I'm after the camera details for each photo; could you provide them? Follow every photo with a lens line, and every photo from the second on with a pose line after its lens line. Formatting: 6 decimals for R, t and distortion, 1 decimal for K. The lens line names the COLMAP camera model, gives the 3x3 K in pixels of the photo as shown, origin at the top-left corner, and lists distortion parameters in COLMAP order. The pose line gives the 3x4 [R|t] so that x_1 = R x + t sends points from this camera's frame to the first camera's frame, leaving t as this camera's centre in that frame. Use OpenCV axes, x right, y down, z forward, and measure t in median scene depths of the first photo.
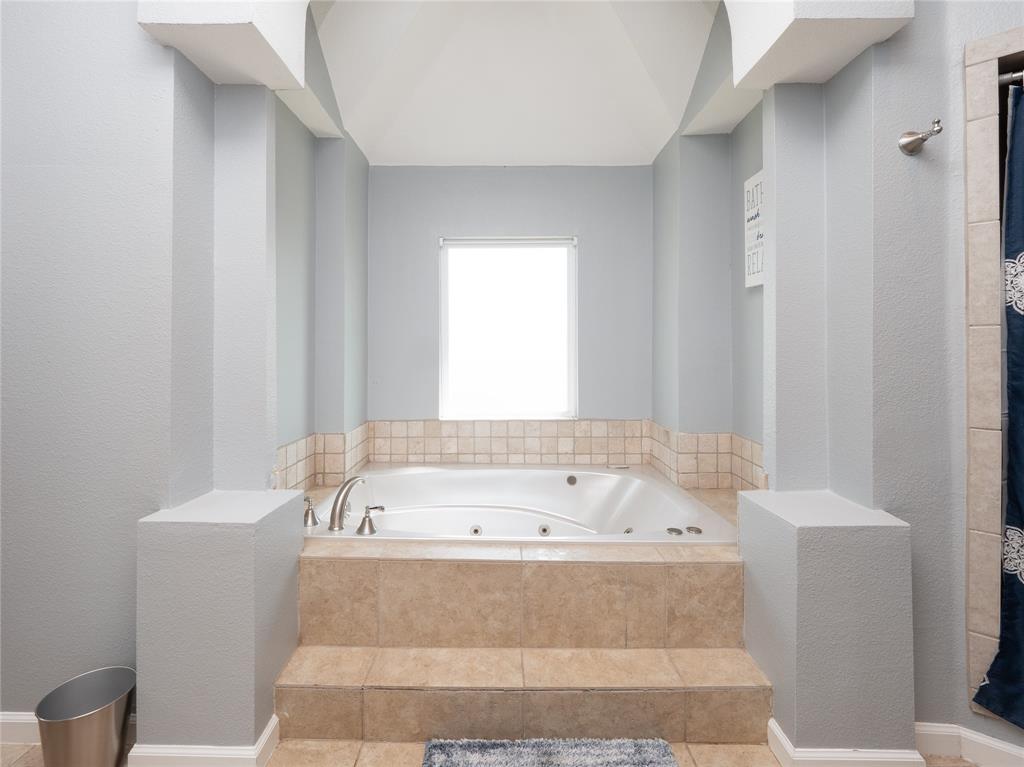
lens RADIAL K [[501.0, 0, 508.3], [0, 501.0, 355.8], [0, 0, 1]] dist [-0.009754, -0.001664]
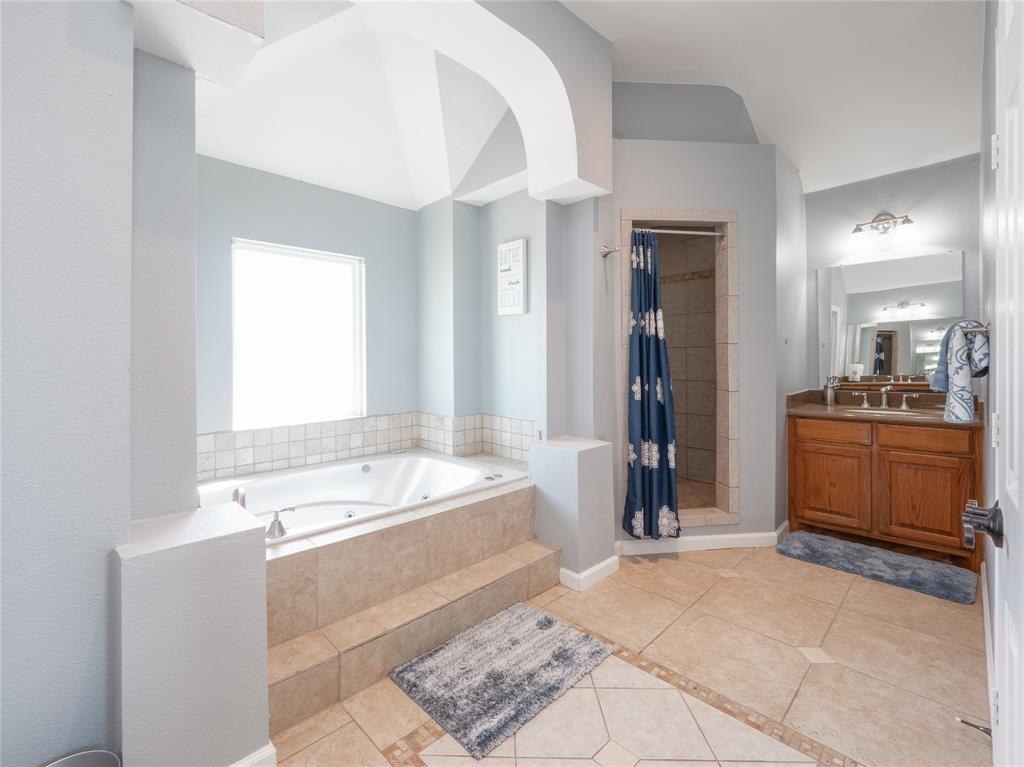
lens RADIAL K [[501.0, 0, 508.3], [0, 501.0, 355.8], [0, 0, 1]] dist [-0.009754, -0.001664]
pose [[0.679692, -0.005184, 0.733479, -0.780024], [0.015953, 0.999843, -0.007717, -0.001358], [-0.733324, 0.016947, 0.679668, -0.062361]]
